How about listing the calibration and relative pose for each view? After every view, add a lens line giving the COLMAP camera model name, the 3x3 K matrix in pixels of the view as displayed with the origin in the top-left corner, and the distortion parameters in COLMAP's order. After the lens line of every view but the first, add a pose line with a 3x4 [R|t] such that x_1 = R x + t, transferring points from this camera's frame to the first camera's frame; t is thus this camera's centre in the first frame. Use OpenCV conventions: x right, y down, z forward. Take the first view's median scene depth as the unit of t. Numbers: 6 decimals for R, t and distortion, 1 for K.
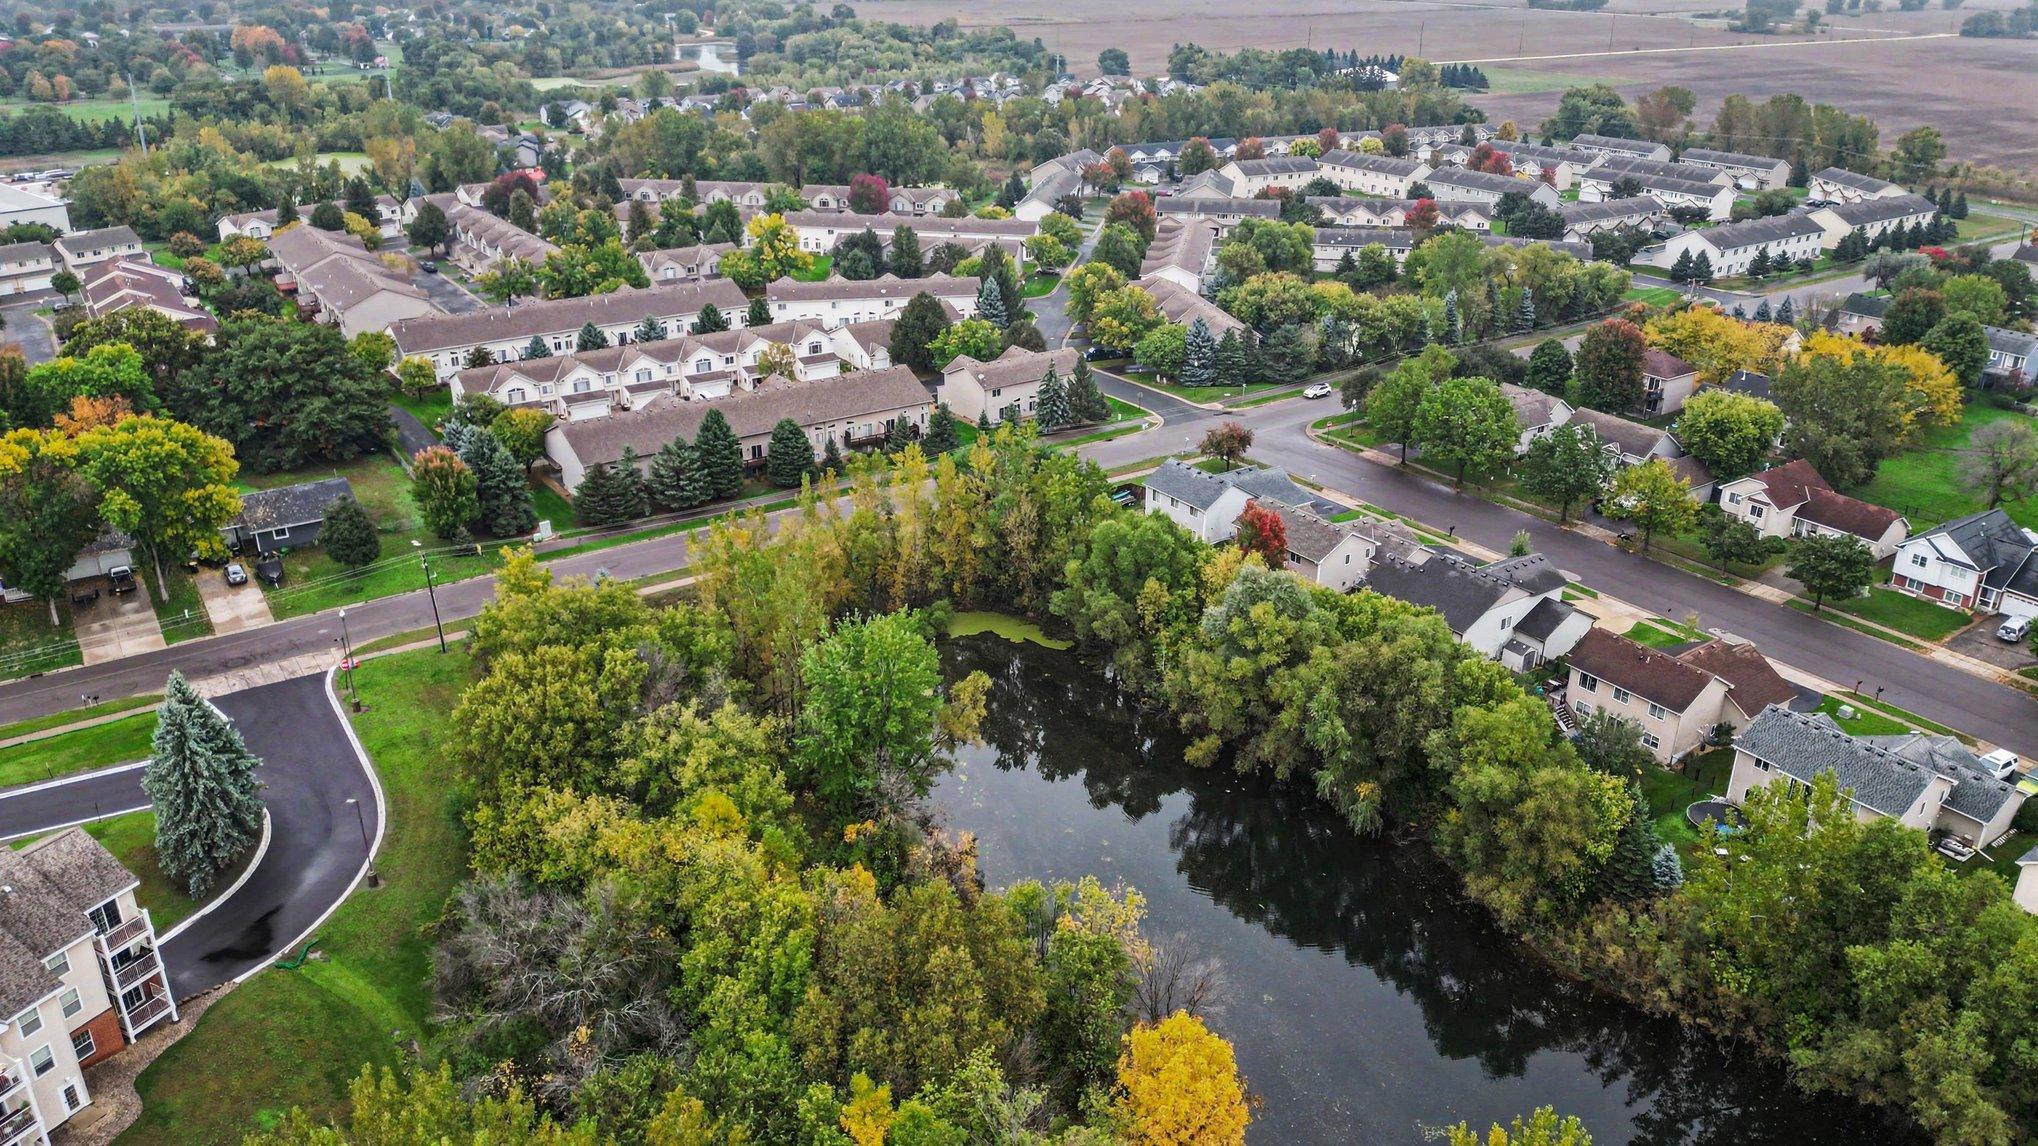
lens RADIAL K [[1462.8, 0, 1019.0], [0, 1462.8, 573.0], [0, 0, 1]] dist [-0.024603, 0.002520]
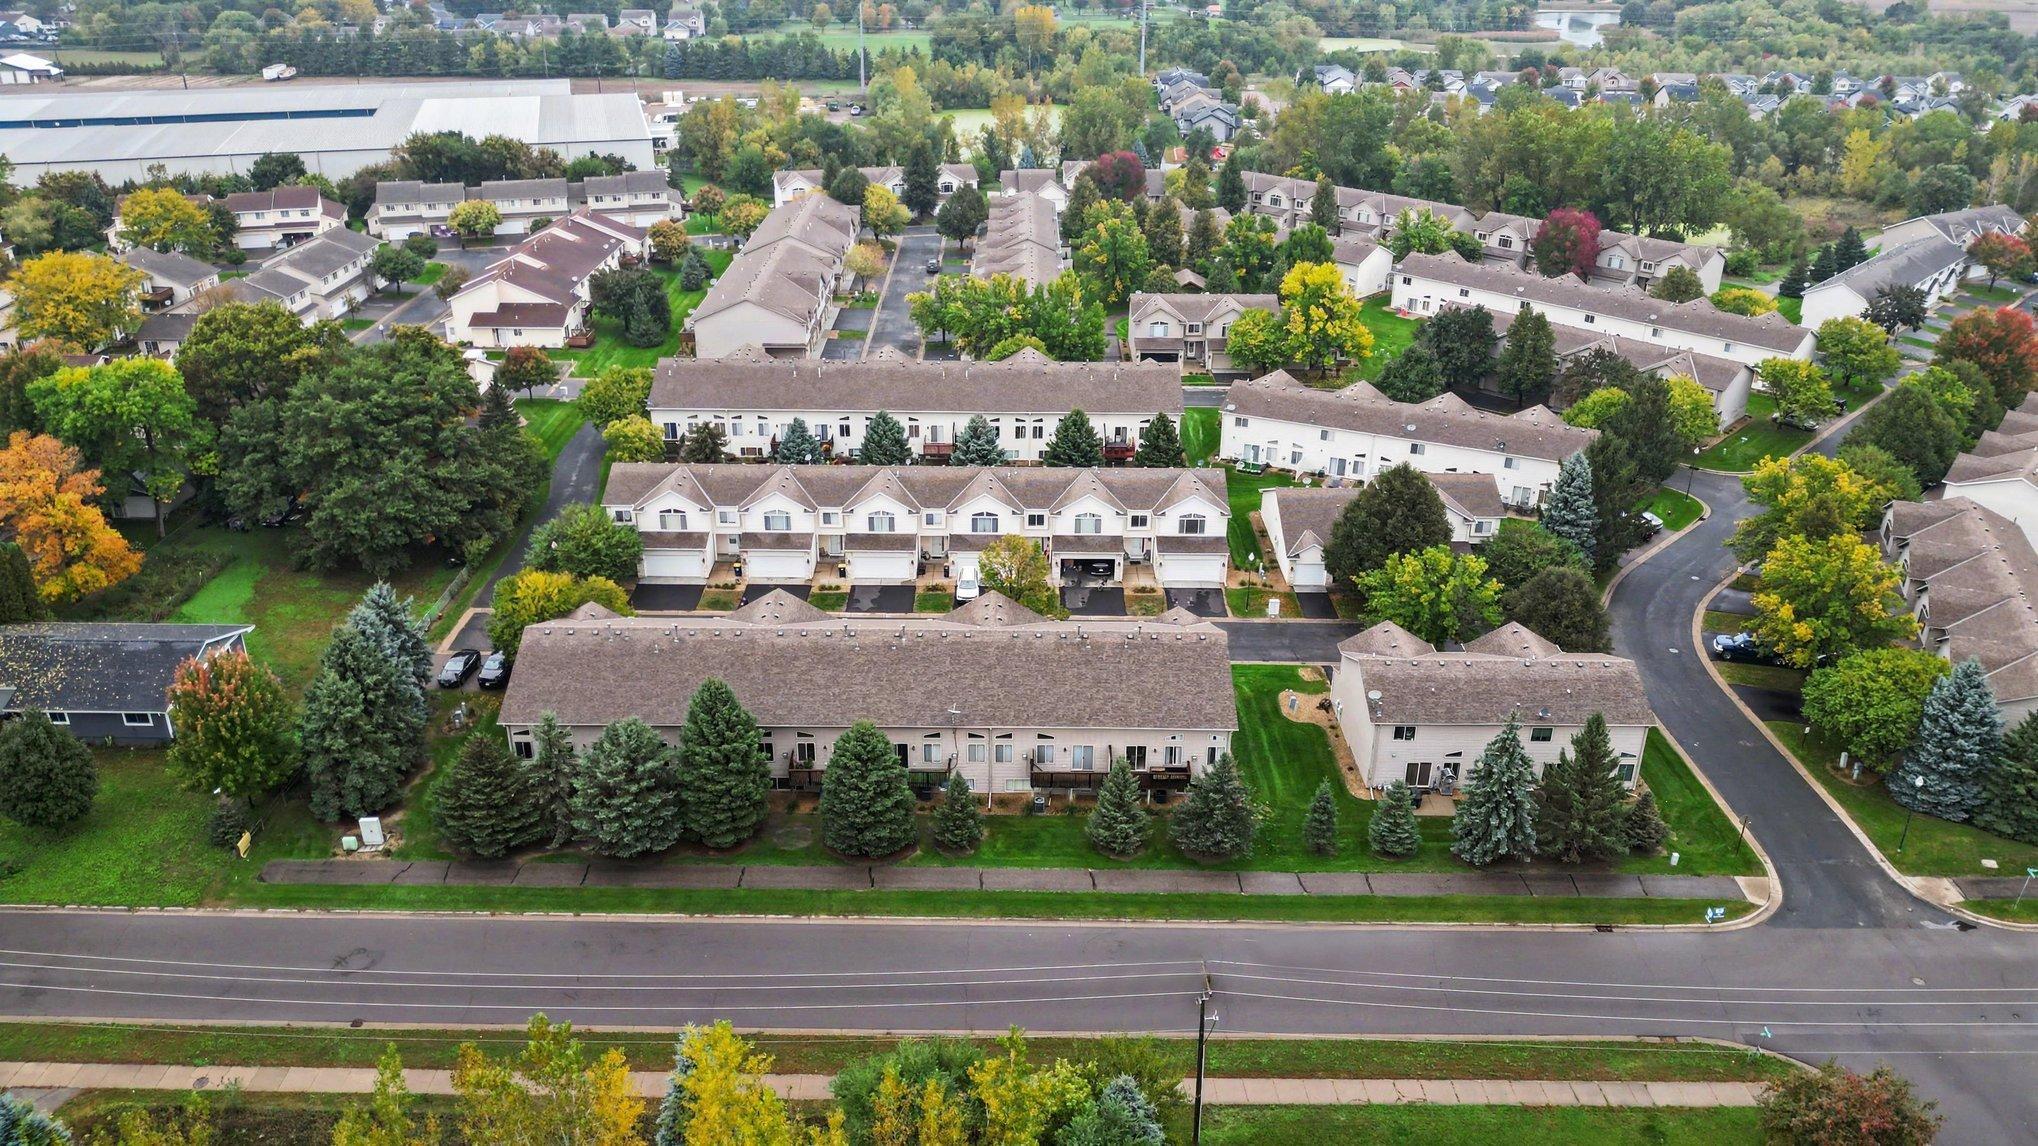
lens RADIAL K [[1463.7, 0, 1019.0], [0, 1463.7, 573.0], [0, 0, 1]] dist [0.006883, -0.052055]
pose [[0.821591, 0.243465, -0.515473, 0.109244], [-0.233021, 0.968652, 0.086106, -0.176572], [0.520278, 0.049372, 0.852569, 0.496517]]
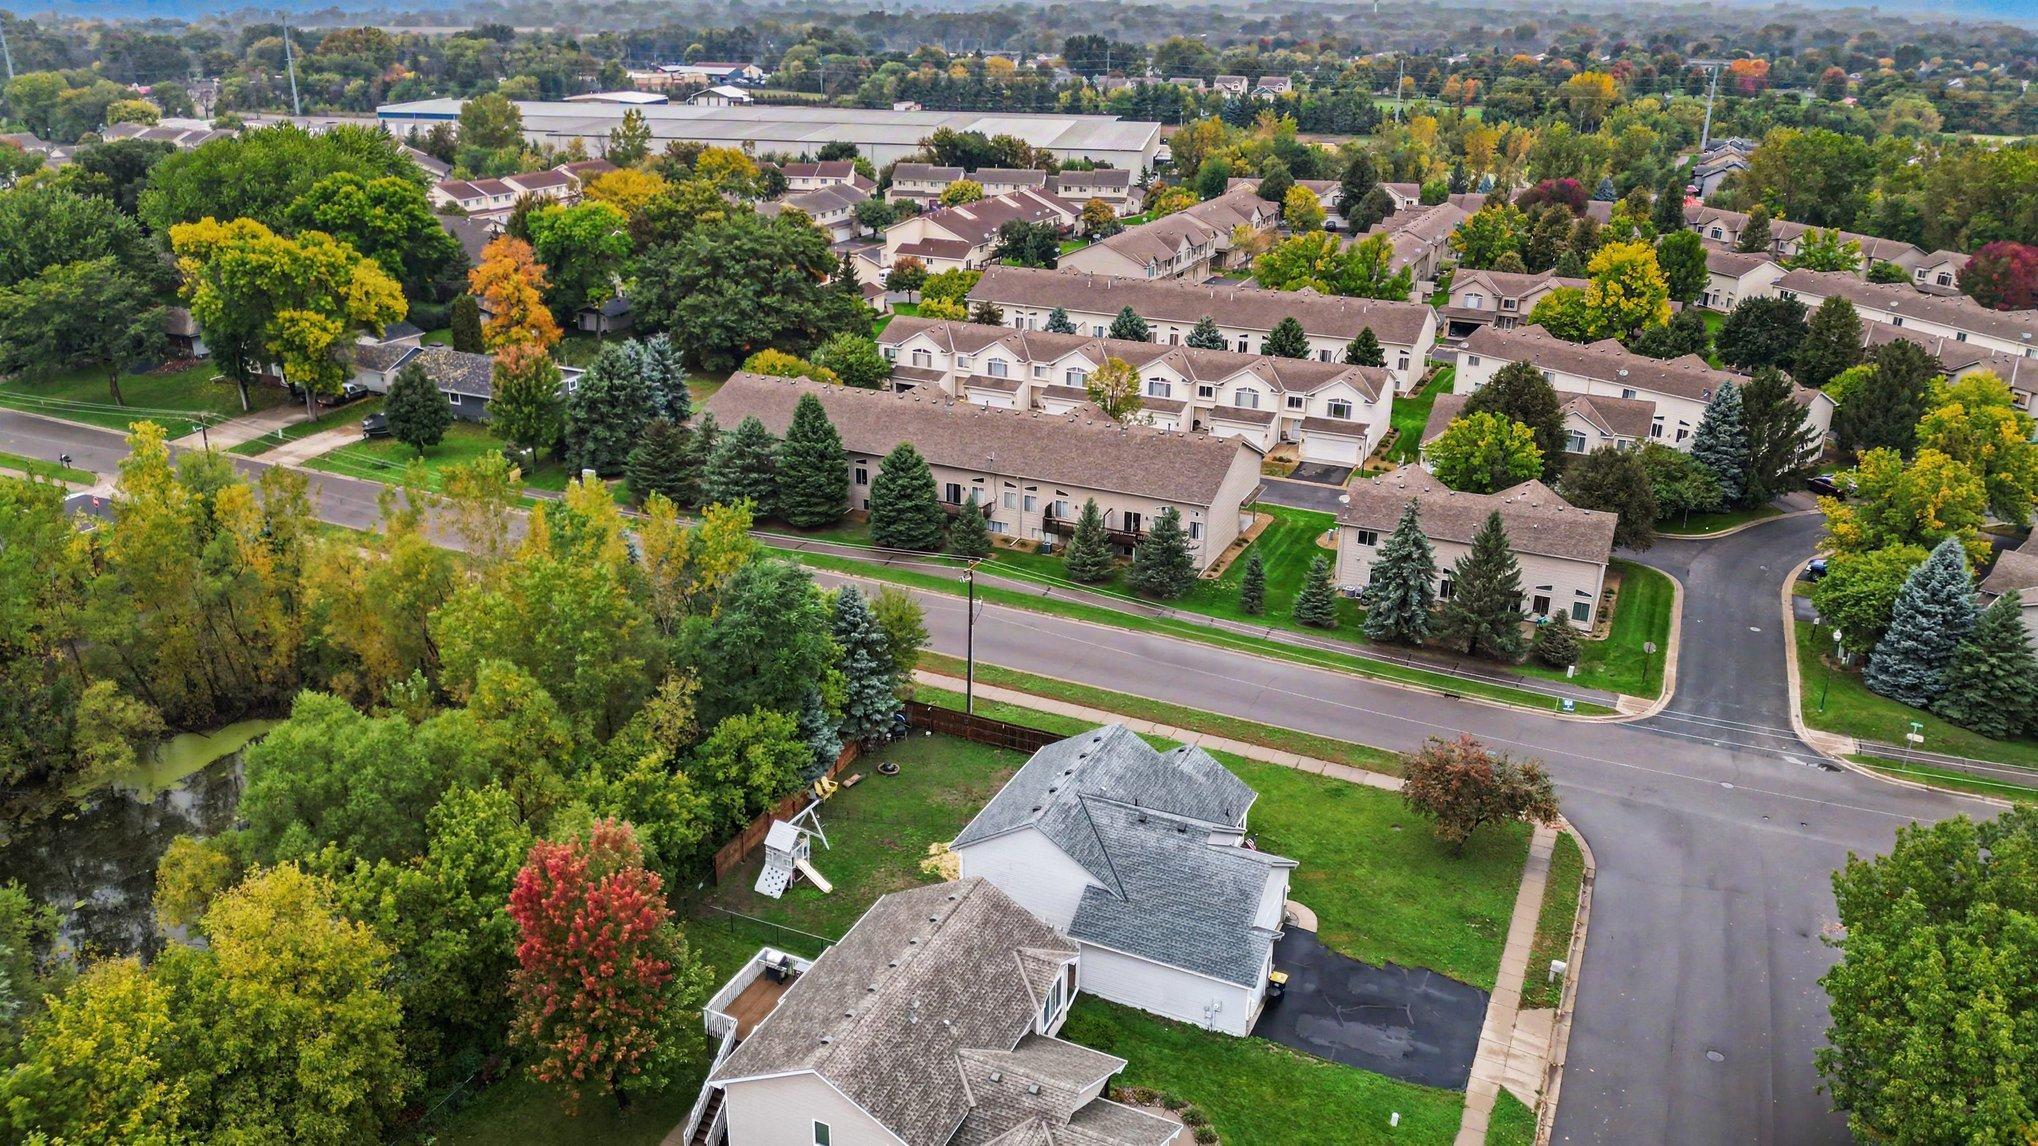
lens RADIAL K [[1463.7, 0, 1019.0], [0, 1463.7, 573.0], [0, 0, 1]] dist [0.006883, -0.052055]
pose [[0.503674, 0.316377, -0.803877, 0.333850], [-0.353743, 0.924470, 0.142199, -0.135415], [0.788148, 0.212744, 0.577548, 0.565323]]
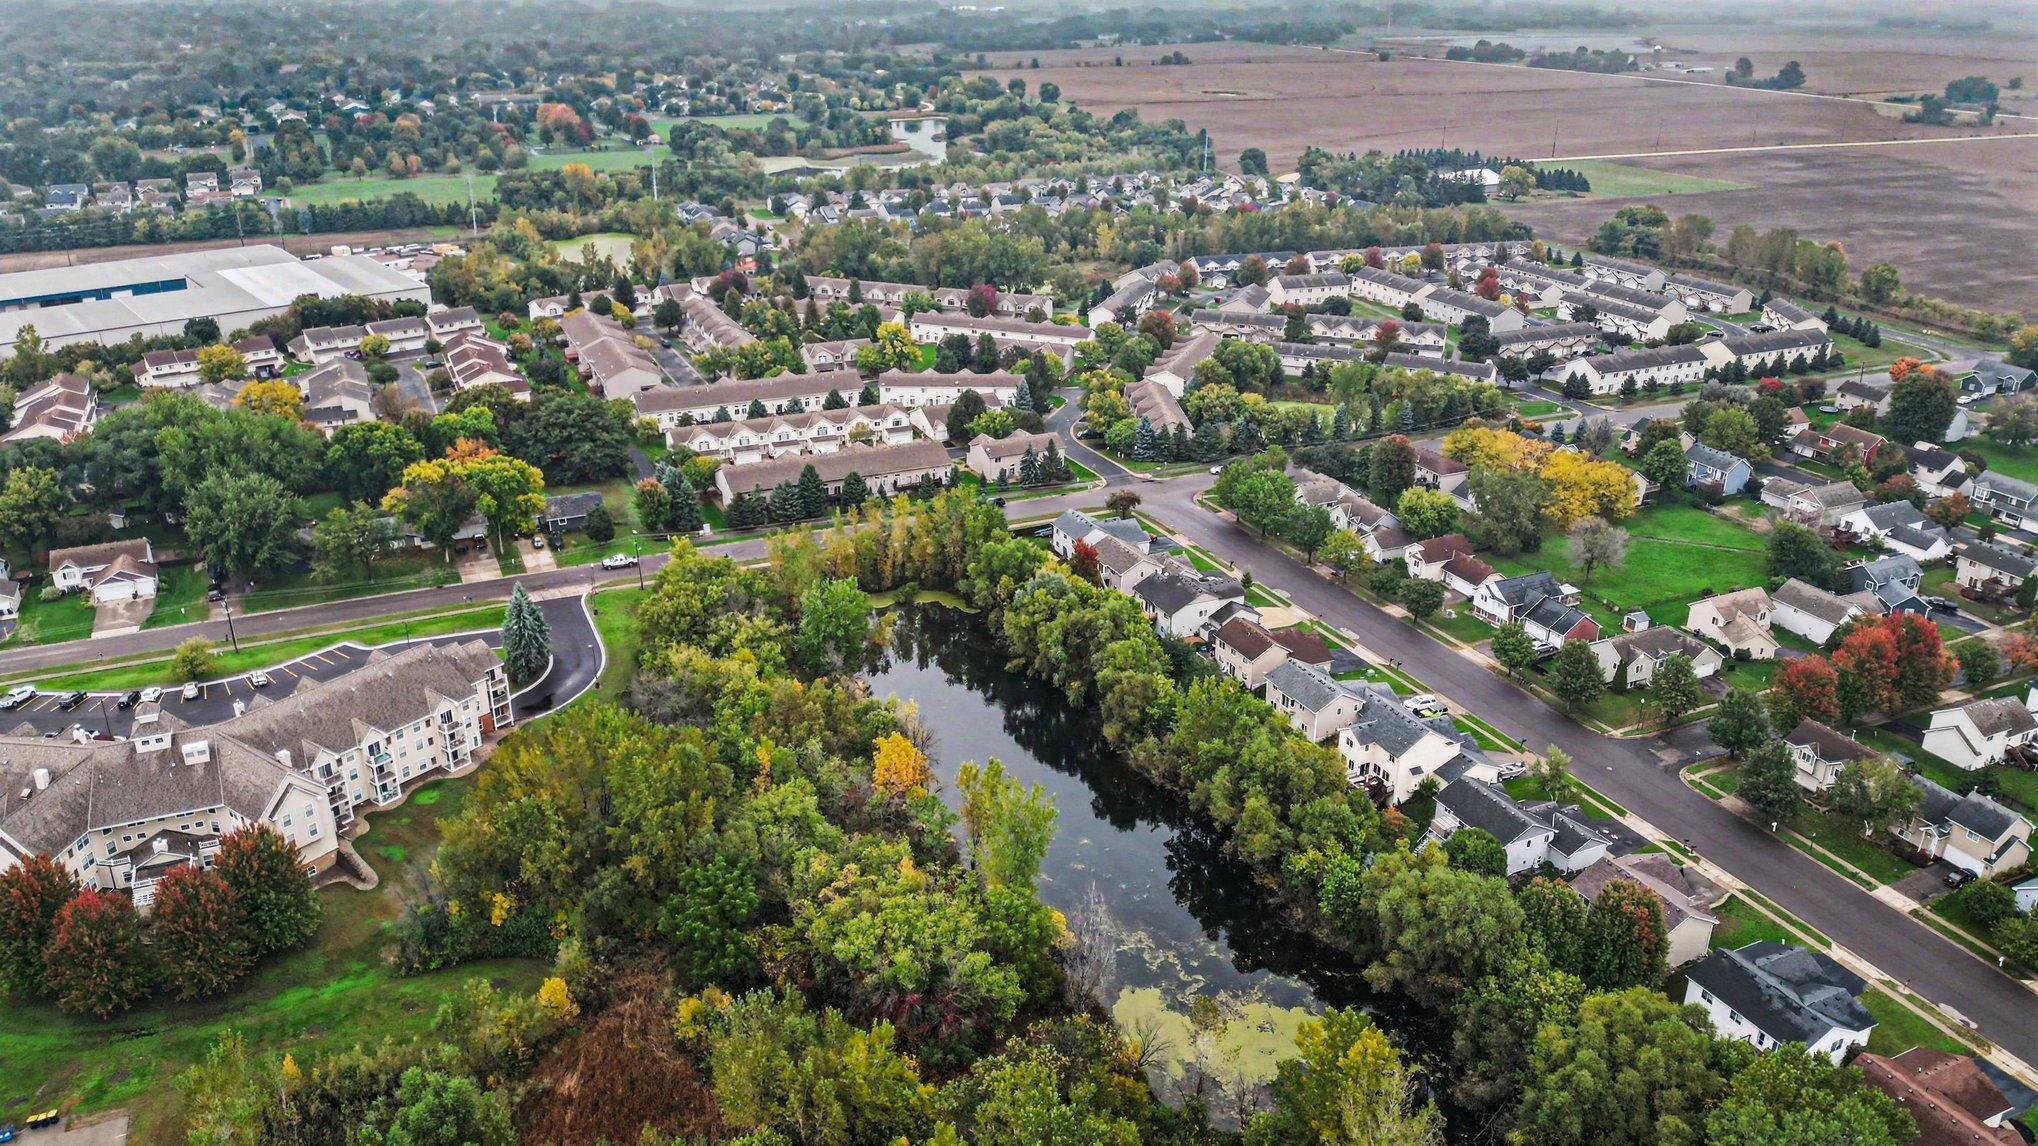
lens RADIAL K [[1463.7, 0, 1019.0], [0, 1463.7, 573.0], [0, 0, 1]] dist [0.006883, -0.052055]
pose [[0.986214, 0.066880, -0.151359, 0.239222], [-0.069618, 0.997491, -0.012856, 0.014913], [0.150119, 0.023216, 0.988395, -0.515174]]
